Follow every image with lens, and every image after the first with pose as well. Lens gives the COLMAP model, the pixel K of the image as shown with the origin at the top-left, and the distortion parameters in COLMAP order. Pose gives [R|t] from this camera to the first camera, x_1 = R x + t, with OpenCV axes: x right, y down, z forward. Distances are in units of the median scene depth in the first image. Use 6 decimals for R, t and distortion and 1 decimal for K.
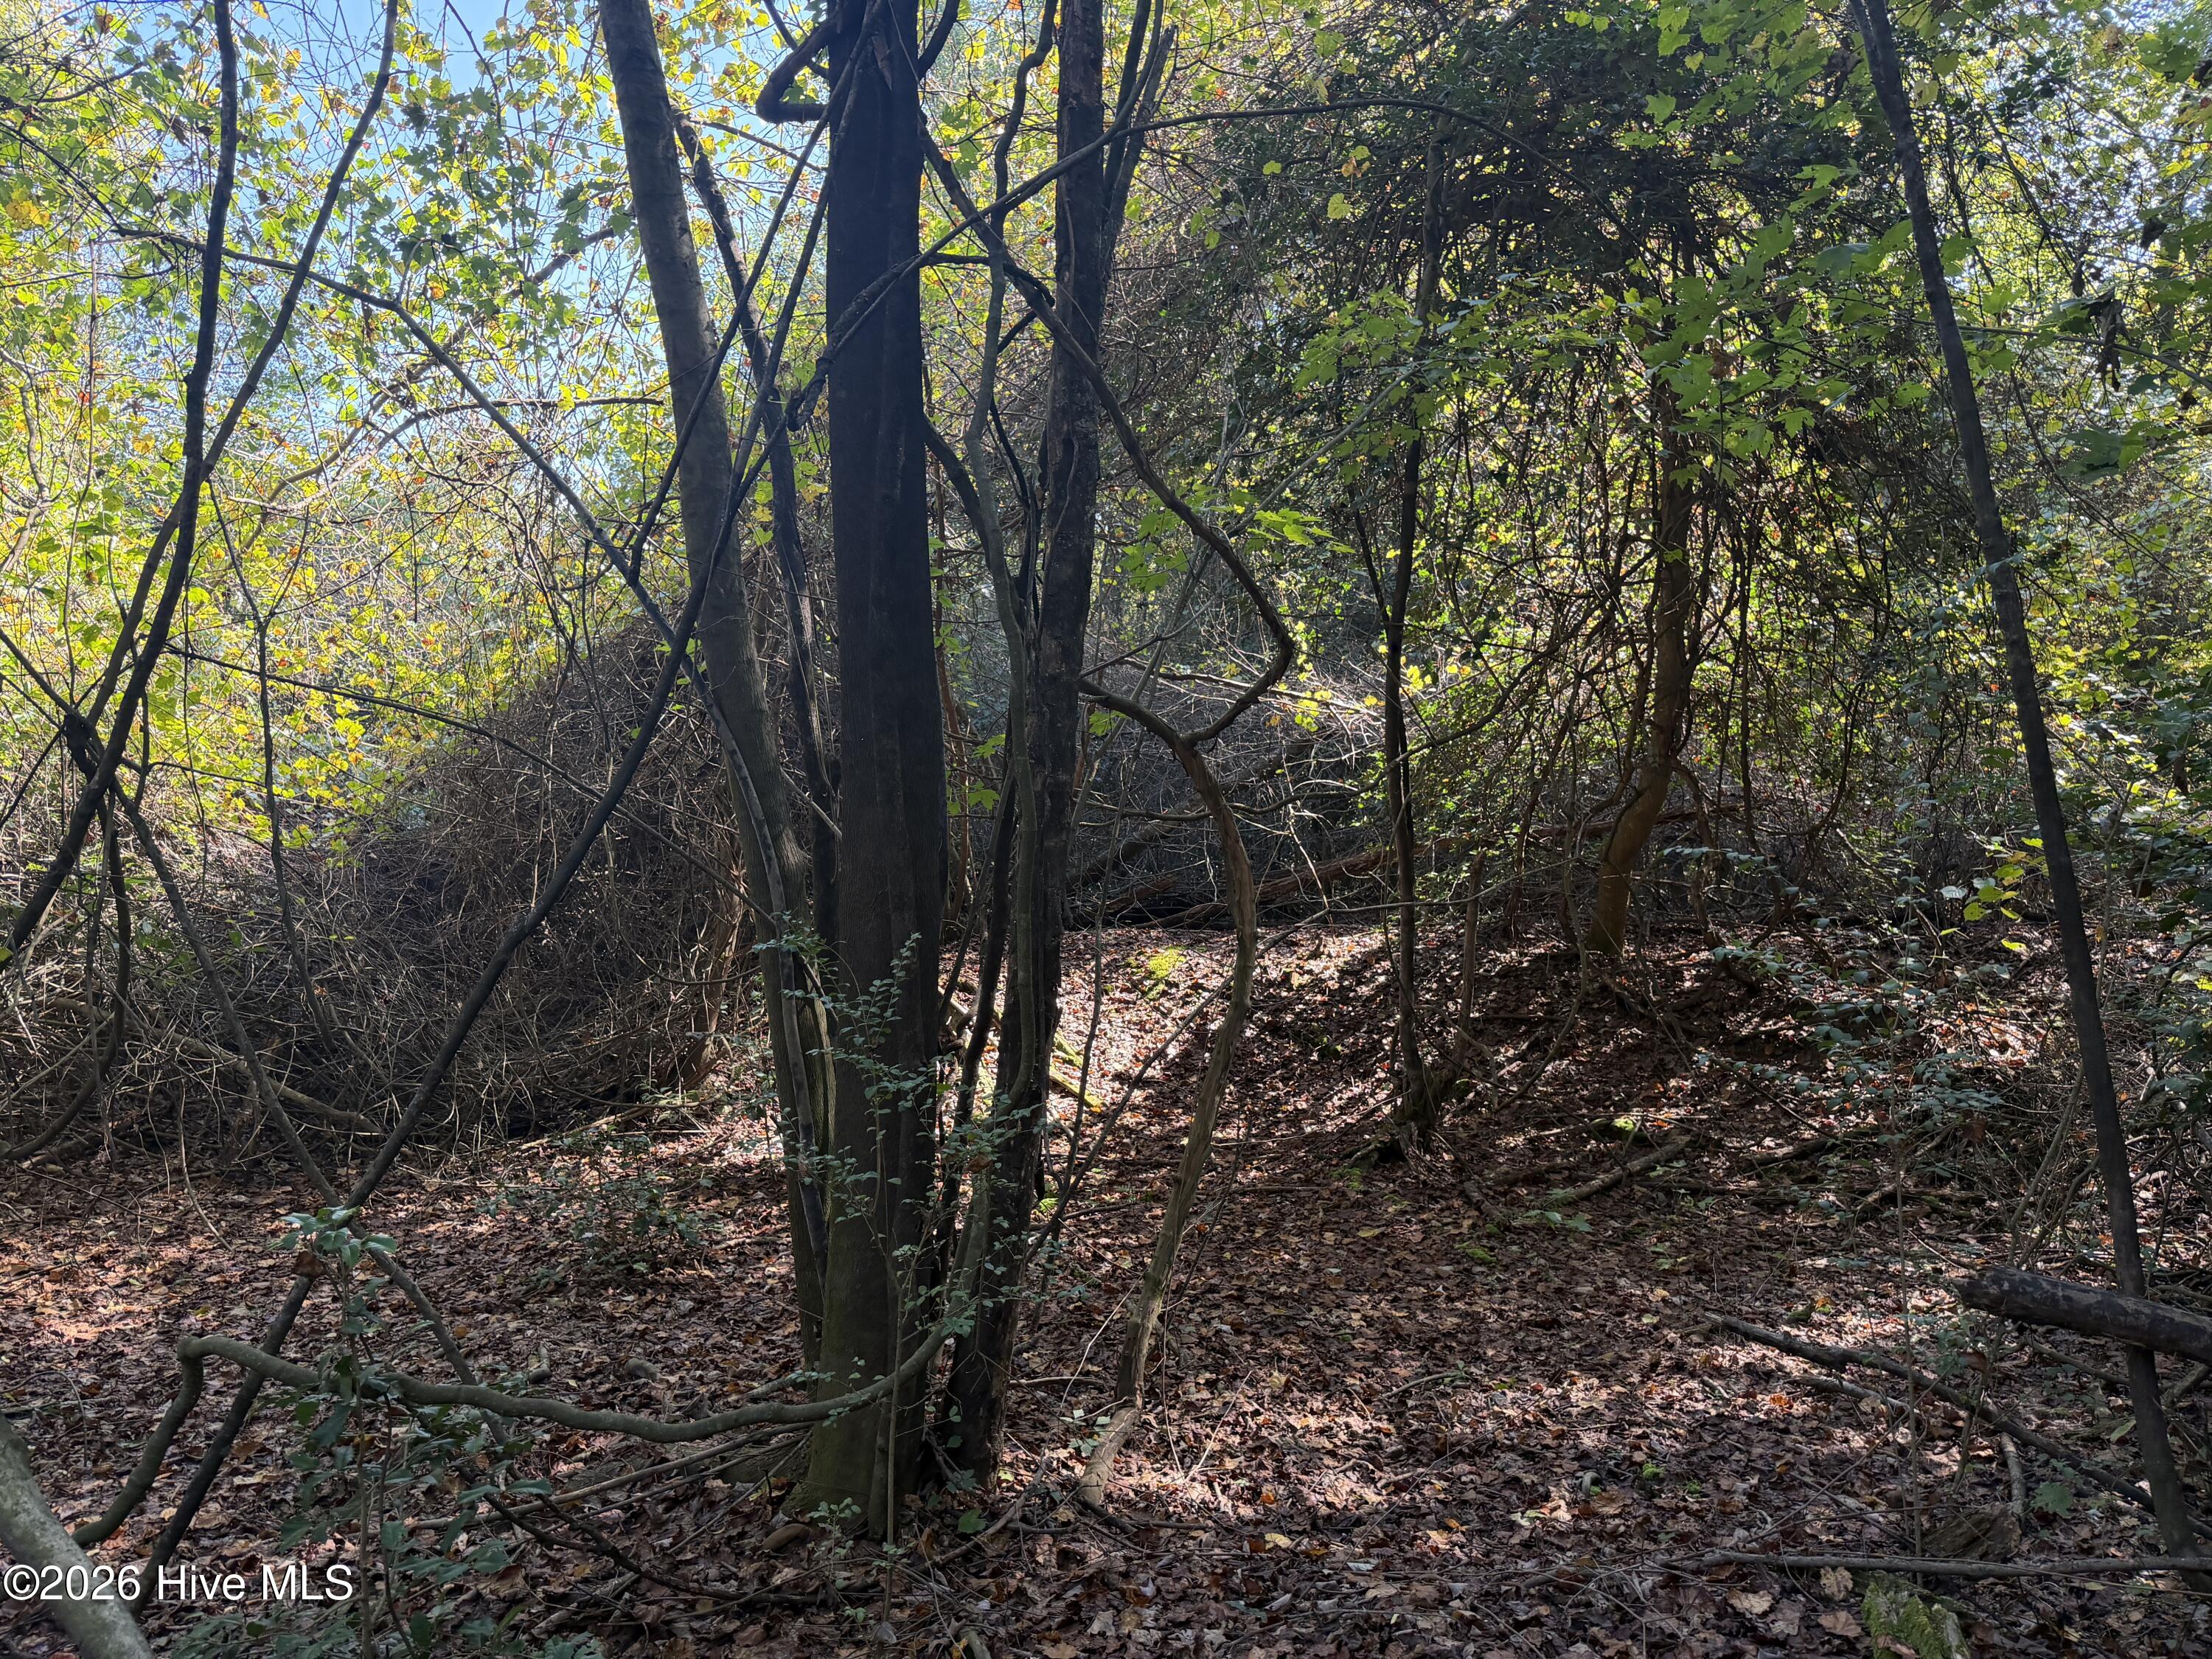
lens RADIAL K [[1583.5, 0, 1106.0], [0, 1583.5, 829.5], [0, 0, 1]] dist [0.003090, -0.001171]
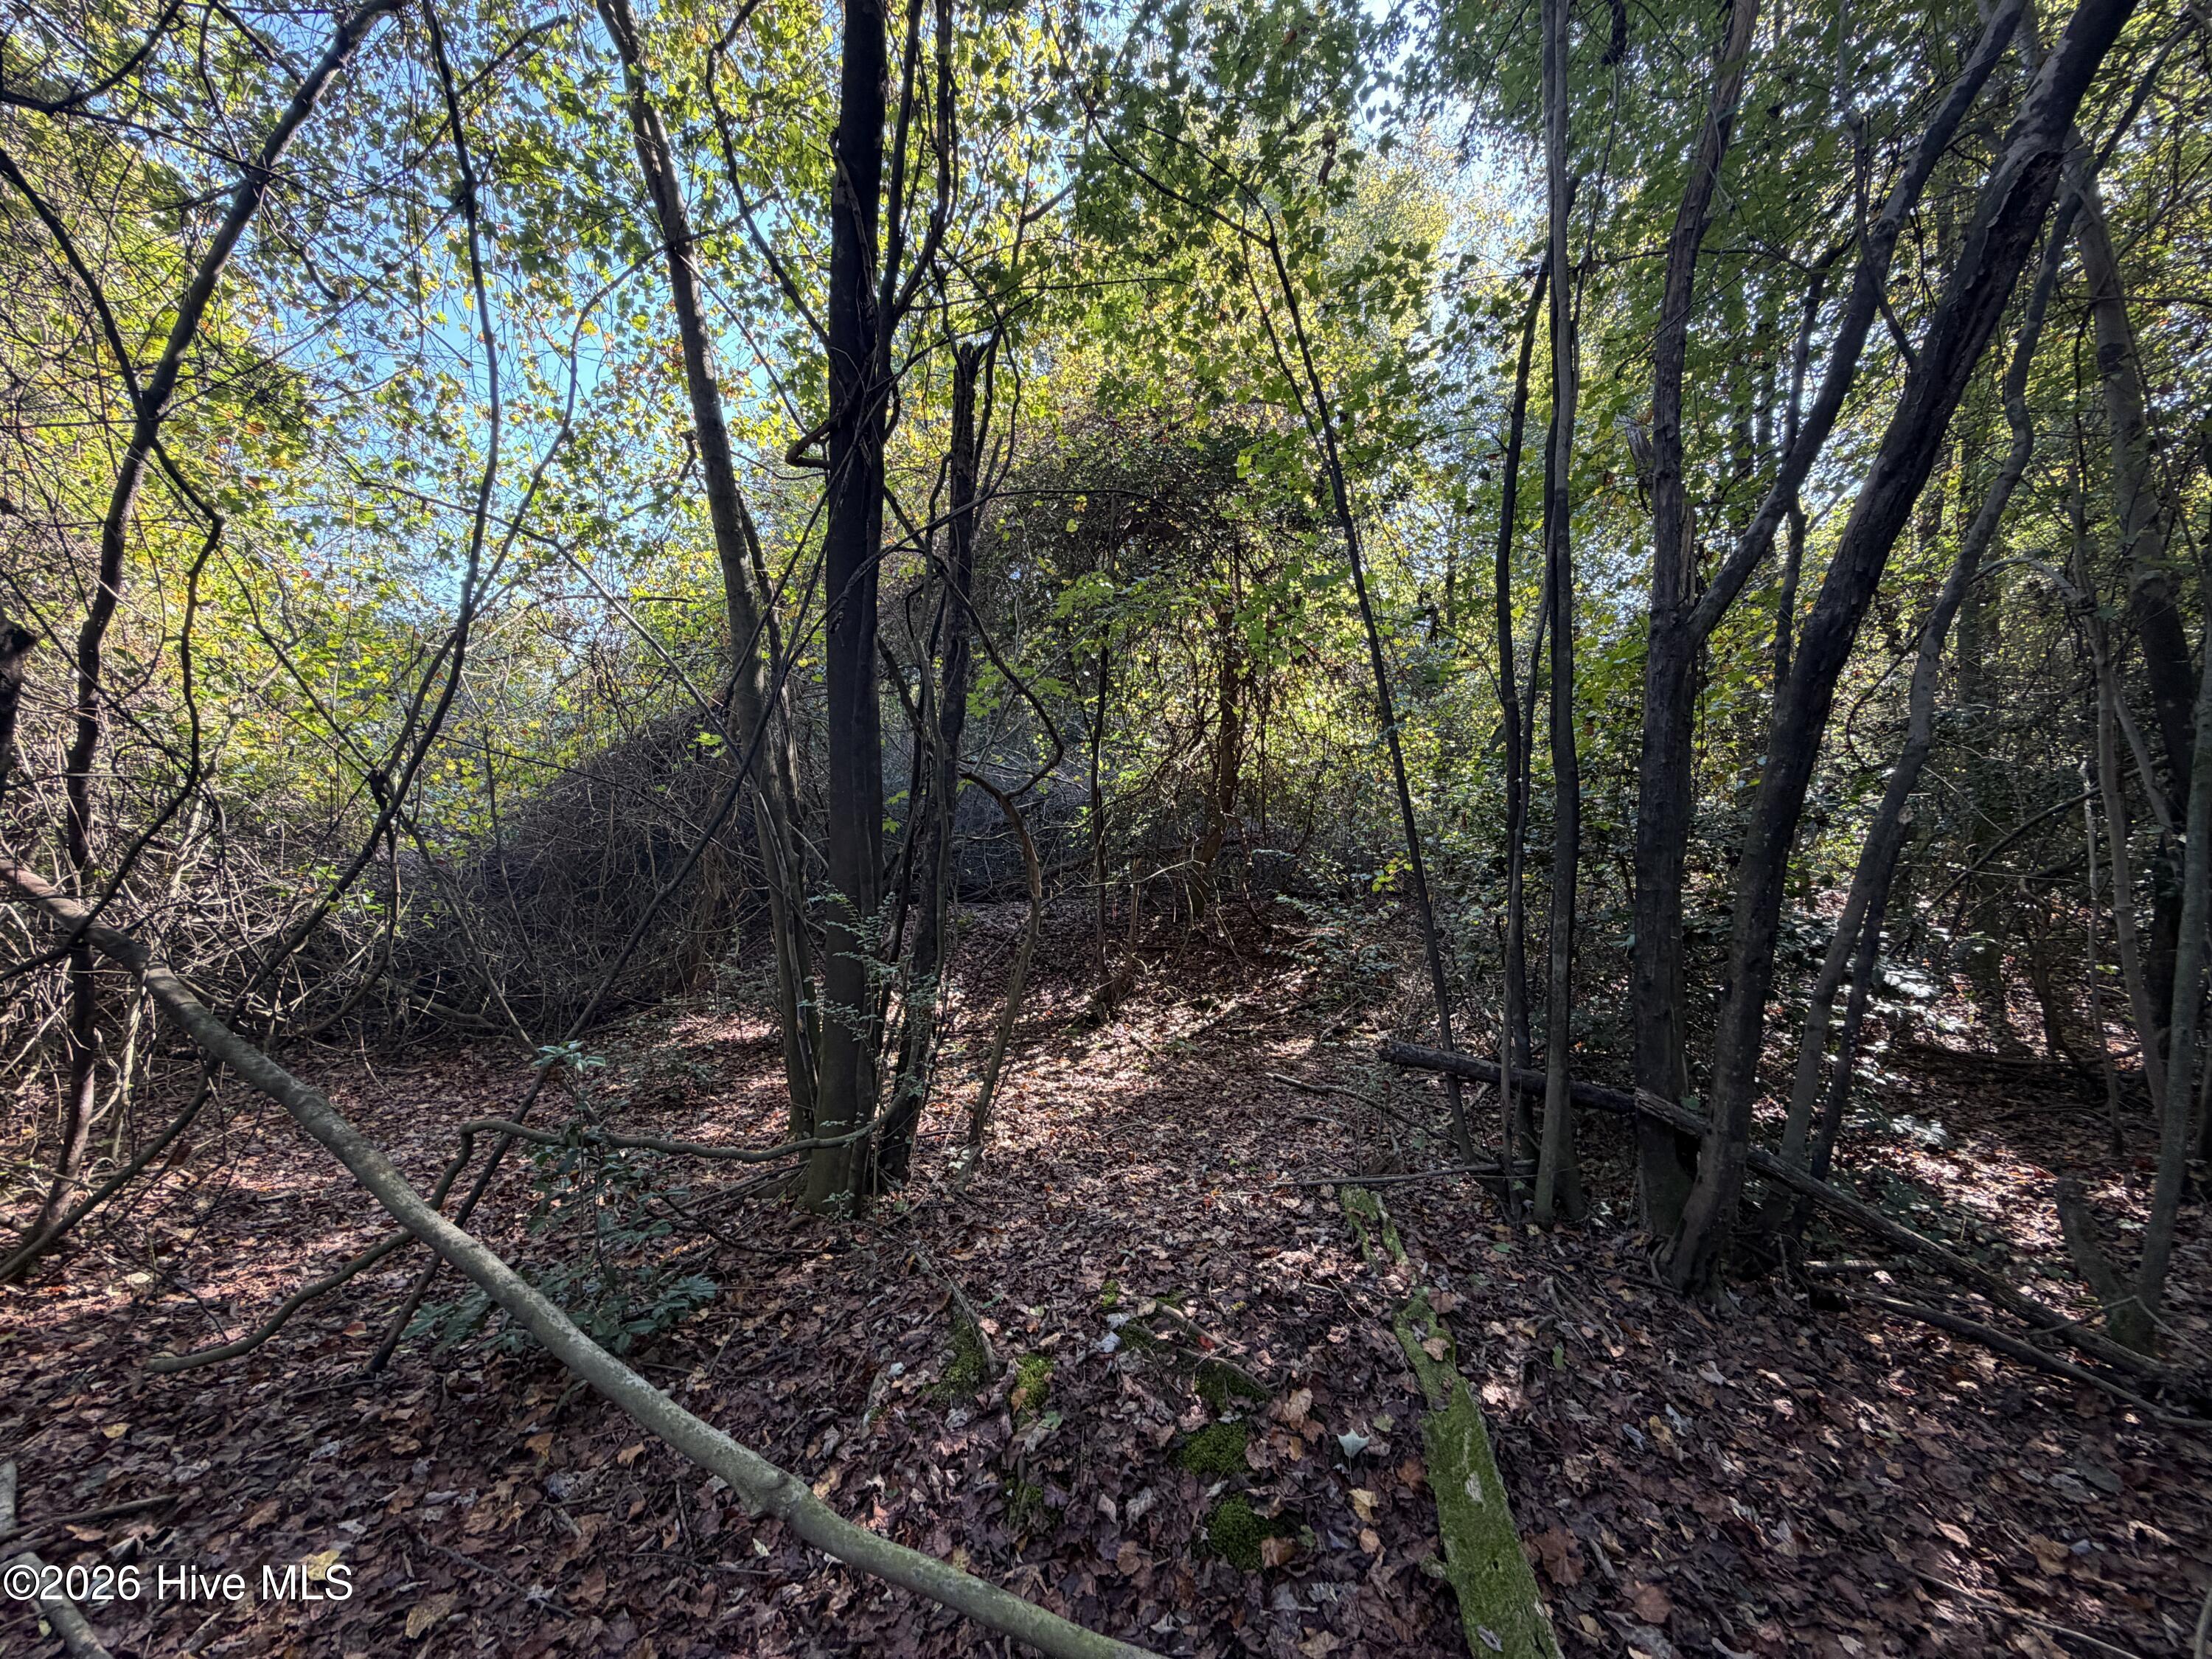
lens RADIAL K [[886.0, 0, 1098.2], [0, 886.0, 818.2], [0, 0, 1]] dist [-0.000416, 0.000298]
pose [[0.978102, 0.011811, 0.207789, -0.063712], [-0.004174, 0.999301, -0.037155, 0.008382], [-0.208083, 0.035475, 0.977468, -0.083642]]
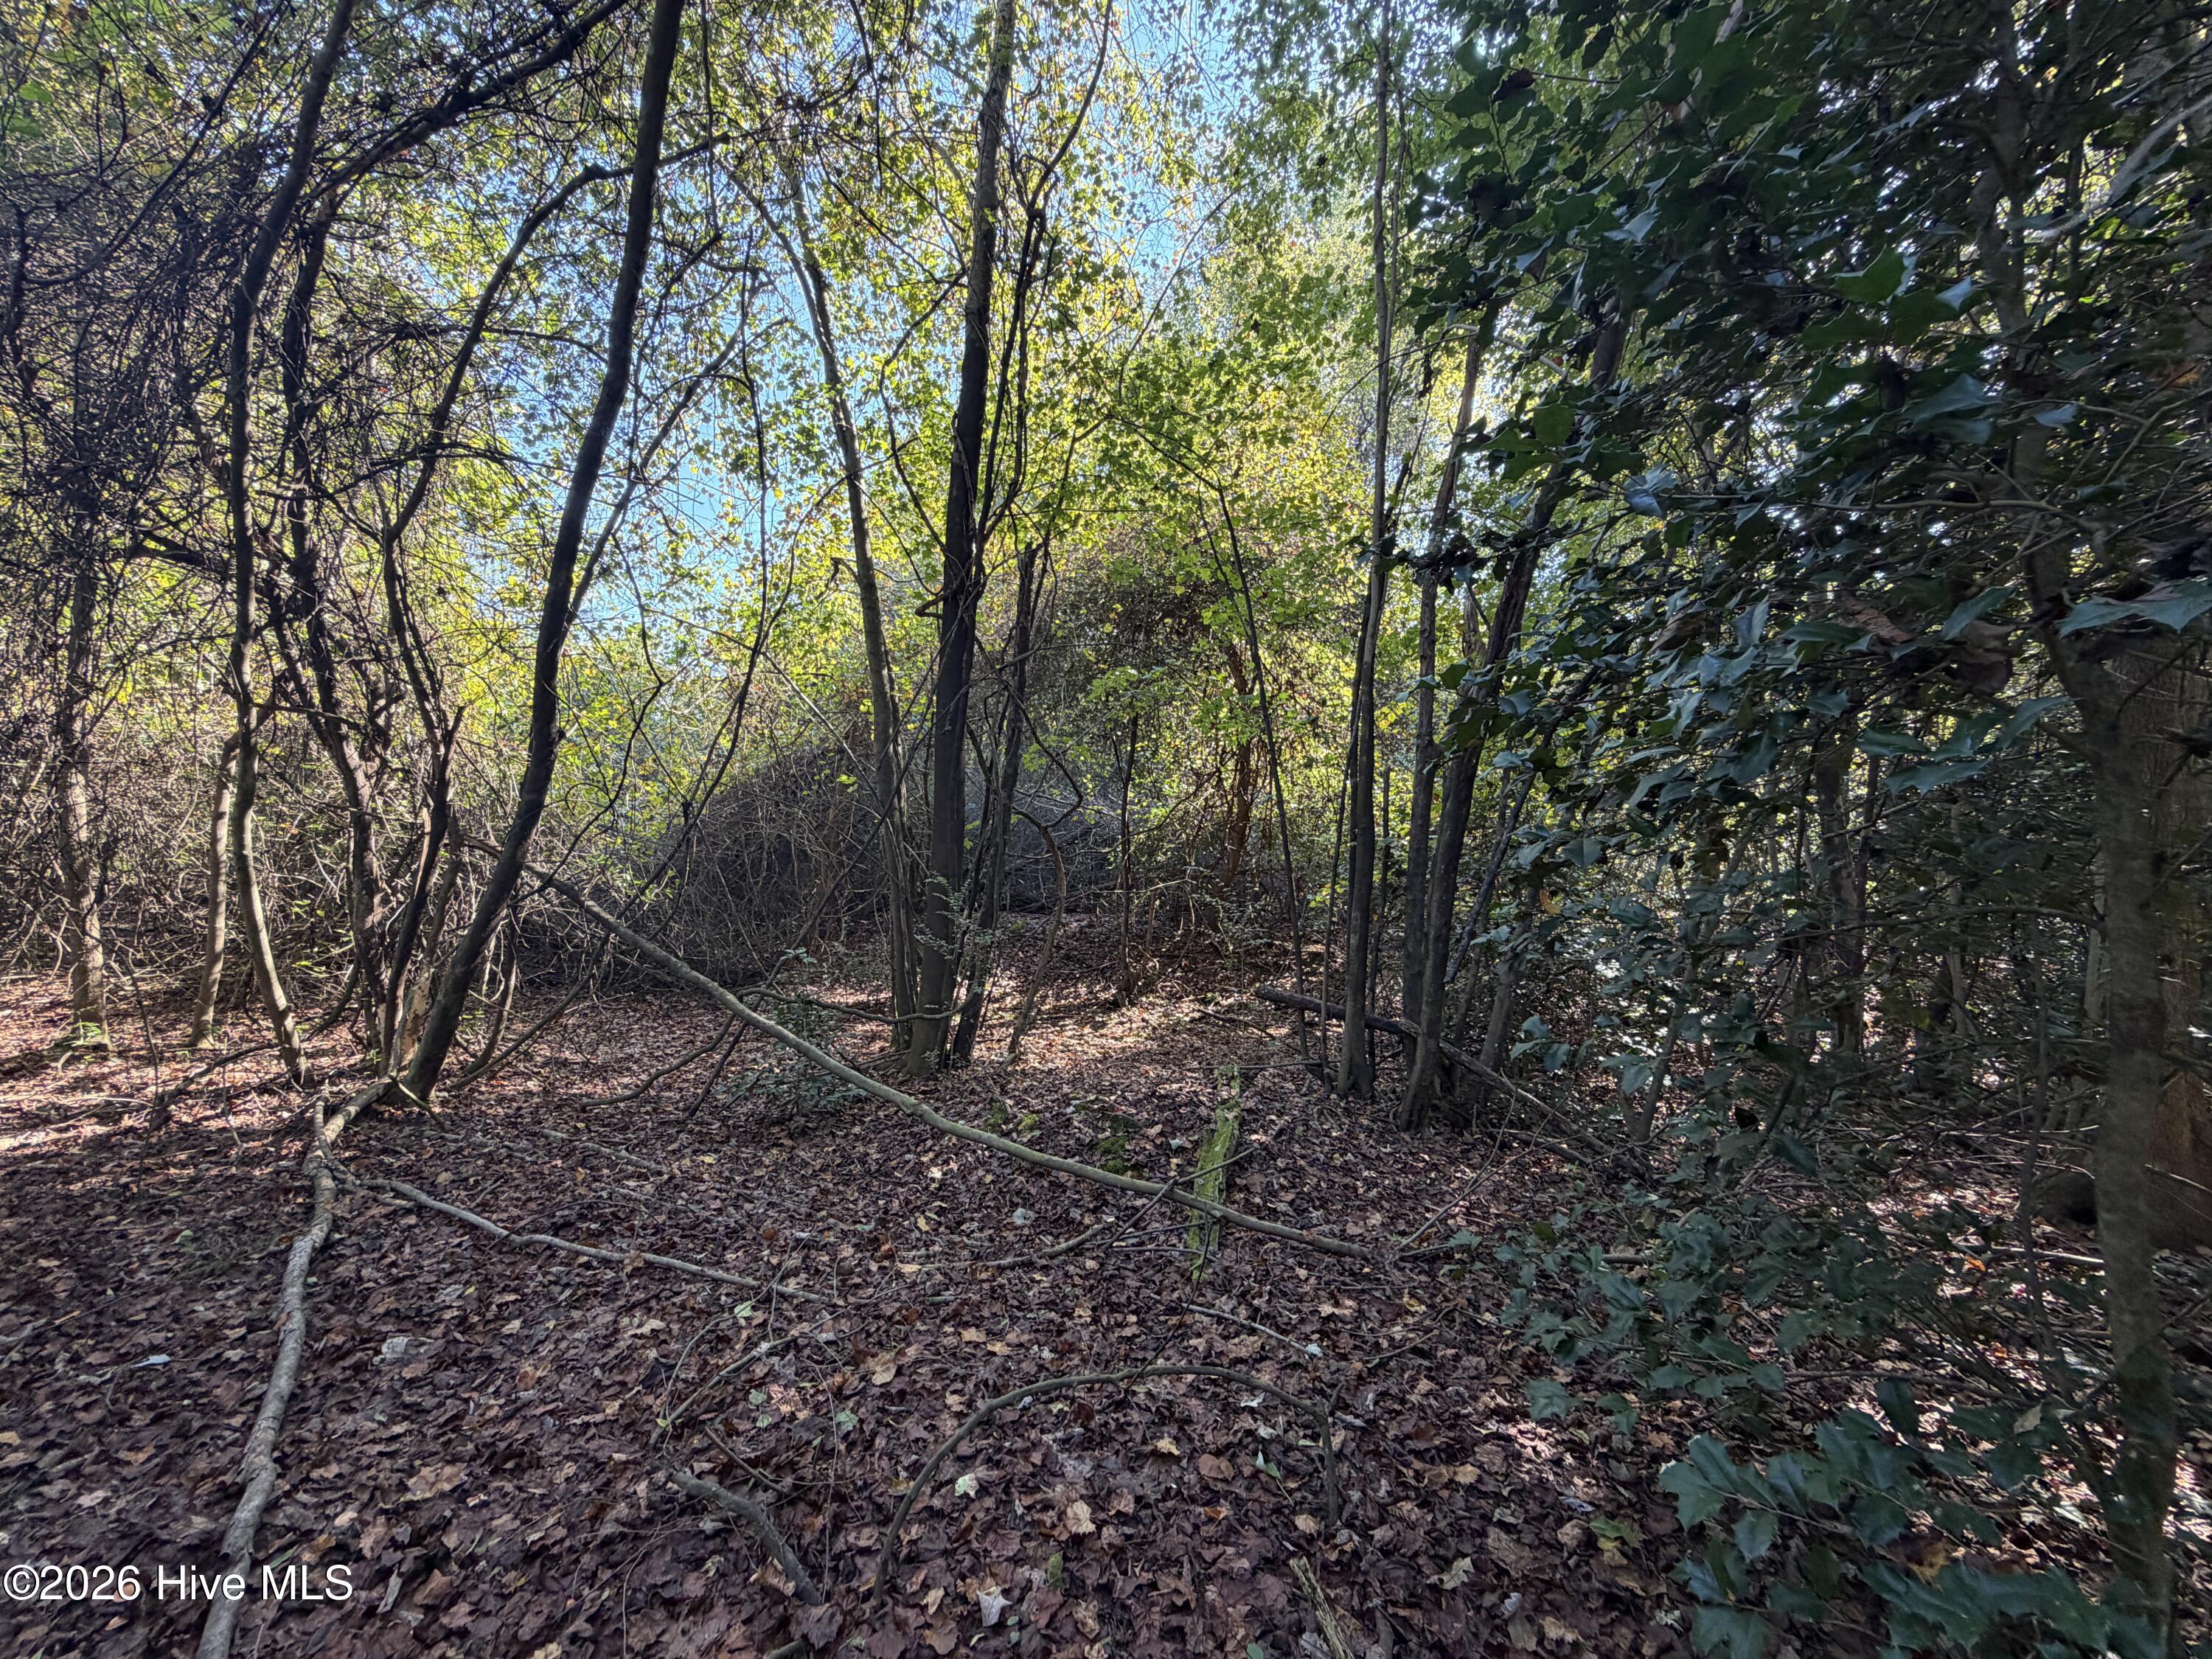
lens RADIAL K [[886.0, 0, 1098.2], [0, 886.0, 818.2], [0, 0, 1]] dist [-0.000416, 0.000298]
pose [[0.989513, 0.057251, 0.132616, -0.067861], [-0.048659, 0.996556, -0.067145, 0.031075], [-0.136003, 0.059988, 0.988891, -0.643323]]
